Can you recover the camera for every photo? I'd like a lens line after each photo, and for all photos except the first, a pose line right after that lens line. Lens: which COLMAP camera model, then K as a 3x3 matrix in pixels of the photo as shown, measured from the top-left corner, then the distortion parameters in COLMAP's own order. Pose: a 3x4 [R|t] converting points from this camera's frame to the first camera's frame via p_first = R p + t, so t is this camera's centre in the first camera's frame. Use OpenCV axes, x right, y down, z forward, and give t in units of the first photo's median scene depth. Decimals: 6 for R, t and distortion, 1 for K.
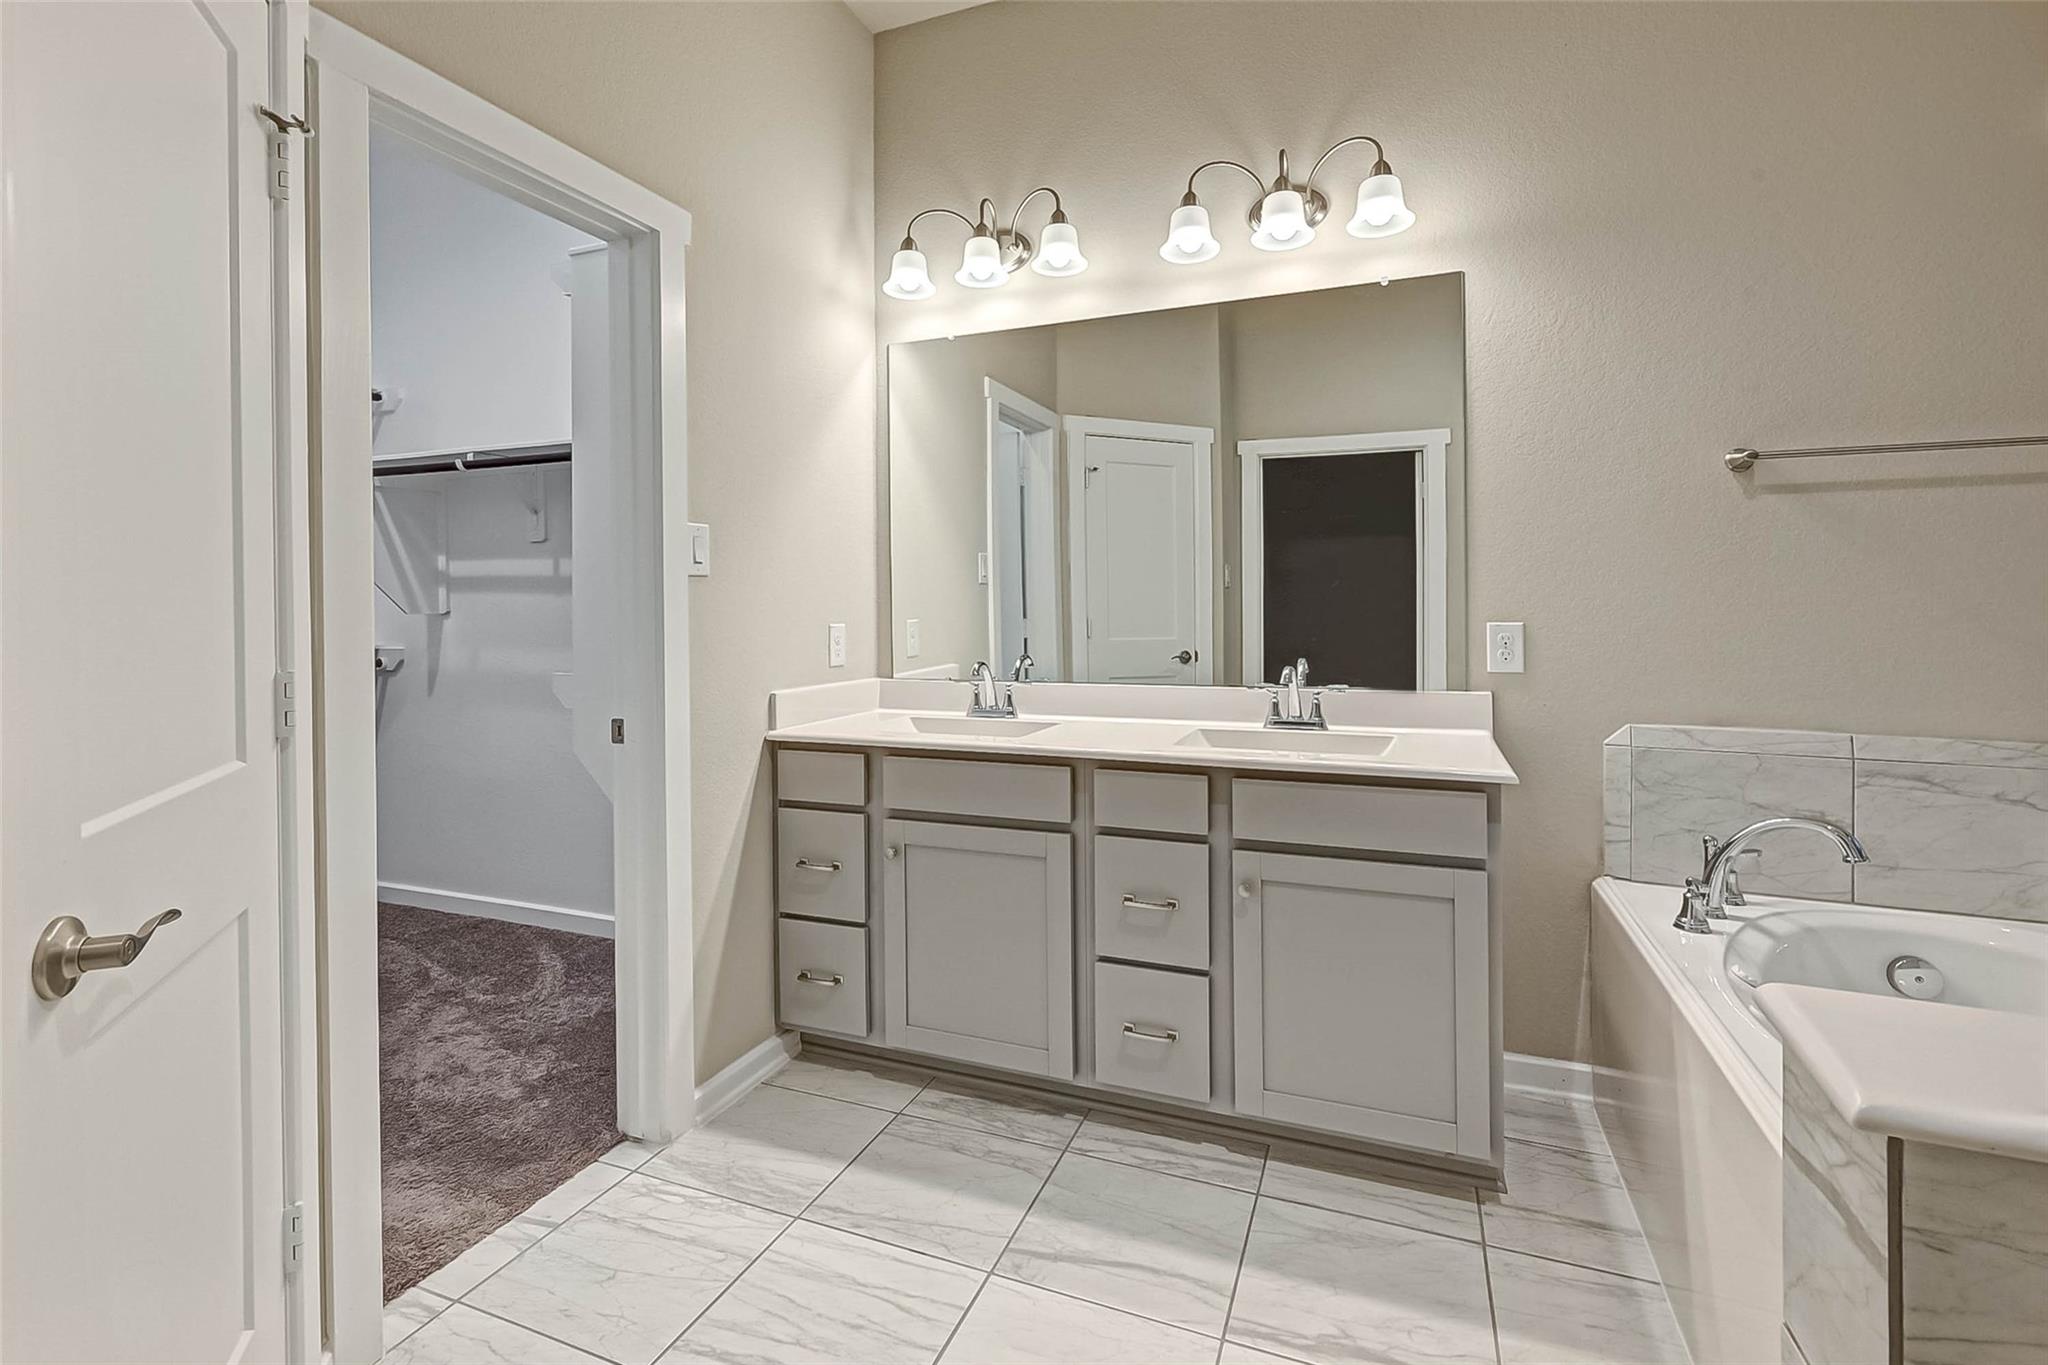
lens RADIAL K [[869.2, 0, 1022.8], [0, 869.2, 634.8], [0, 0, 1]] dist [-0.000388, 0.000205]
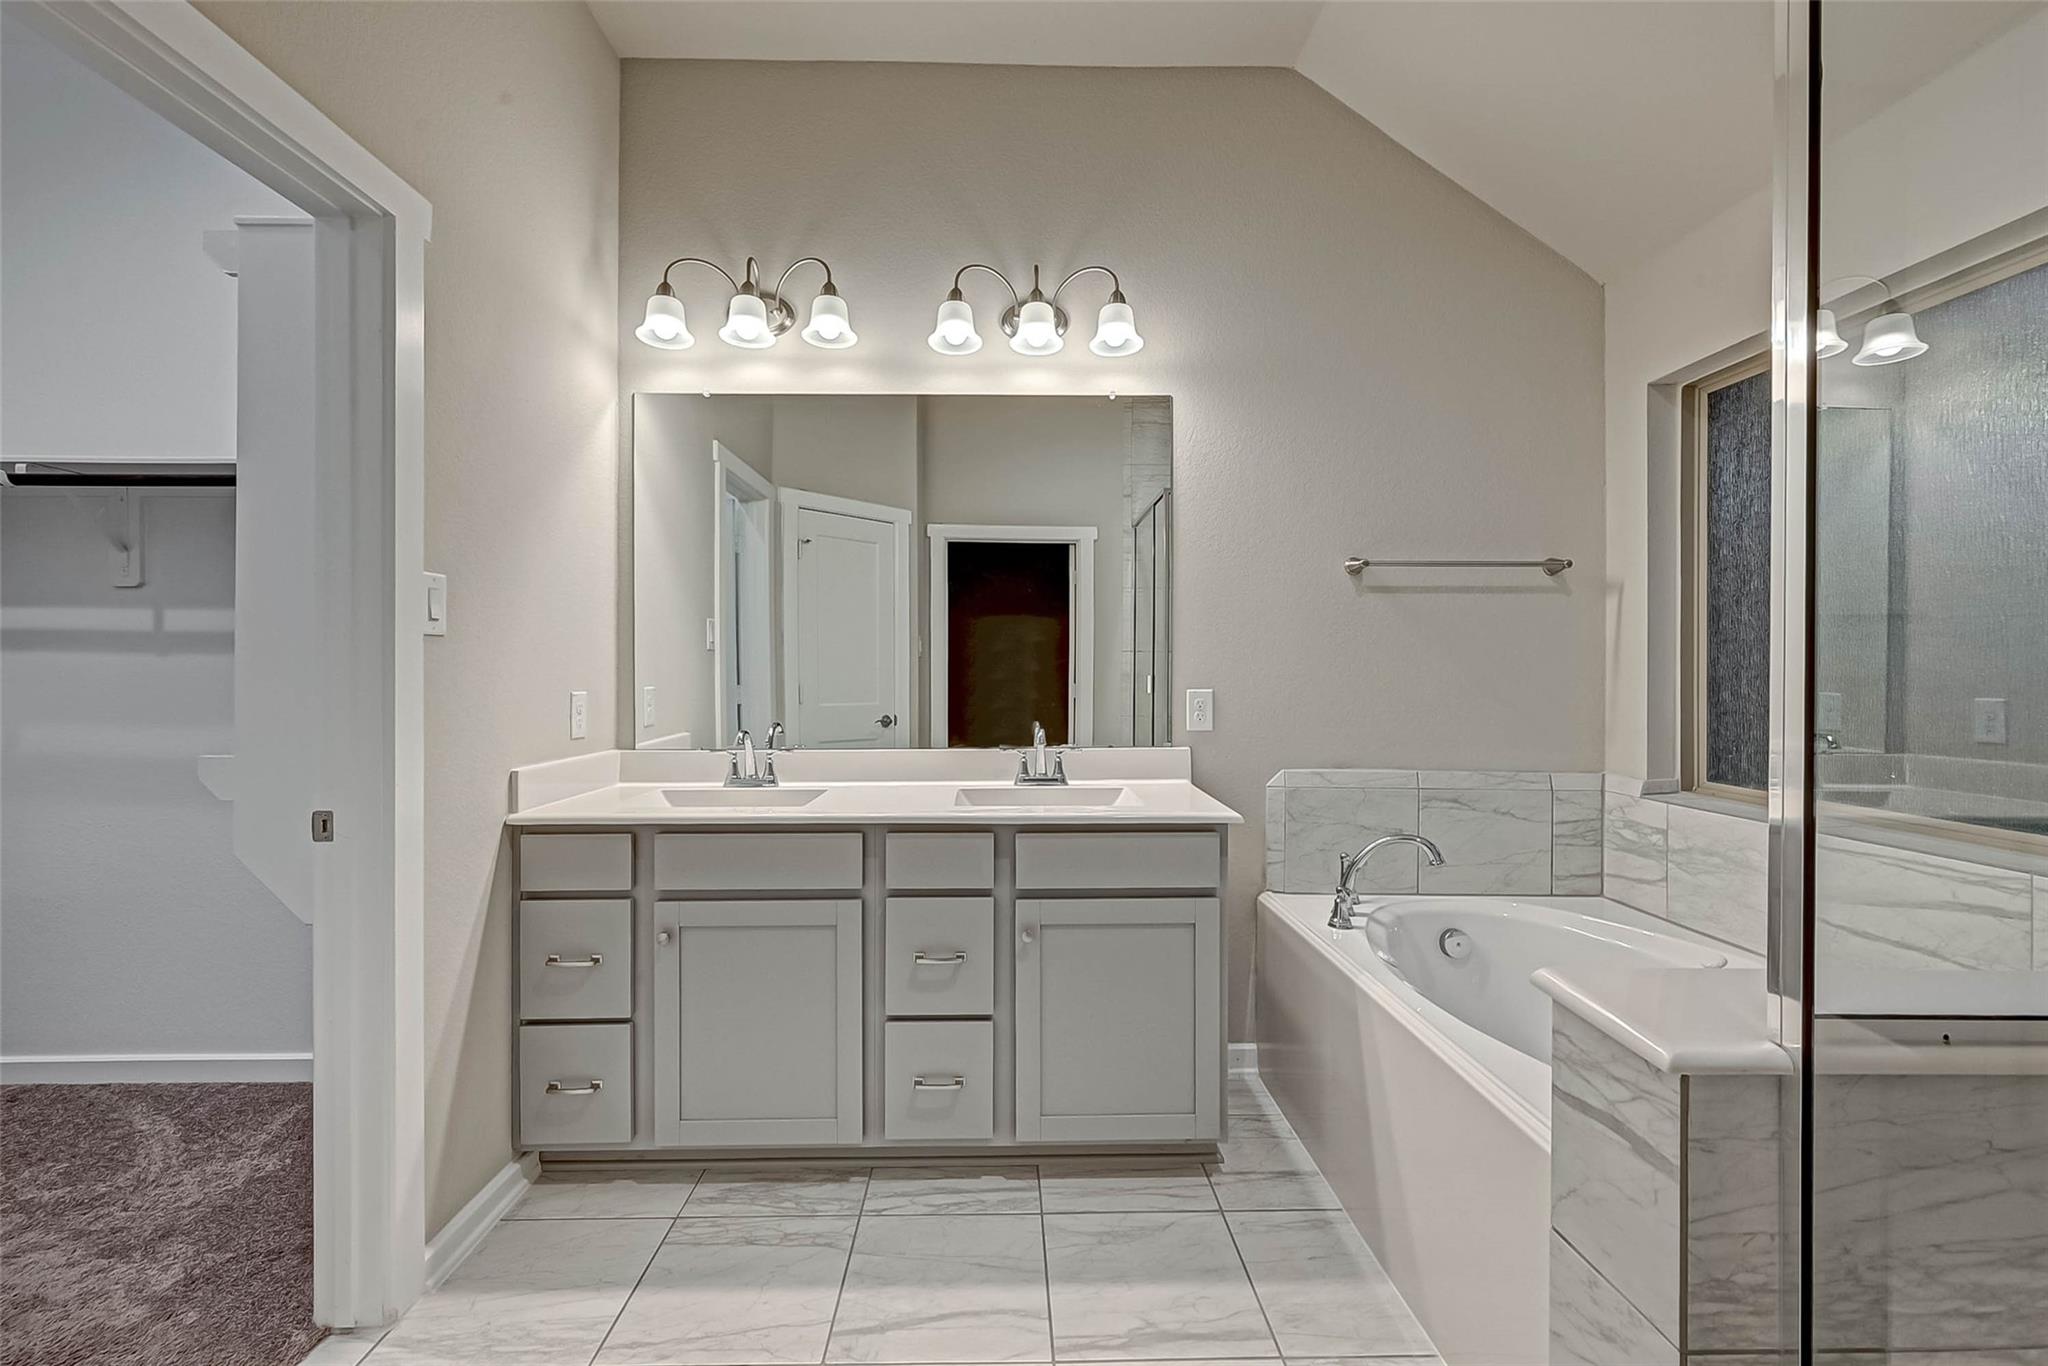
lens RADIAL K [[802.0, 0, 1003.4], [0, 802.0, 693.3], [0, 0, 1]] dist [-0.000420, 0.000035]
pose [[0.930879, -0.002800, 0.365317, -0.122012], [0.005914, 0.999955, -0.007407, -0.002326], [-0.365280, 0.009056, 0.930854, 0.064428]]
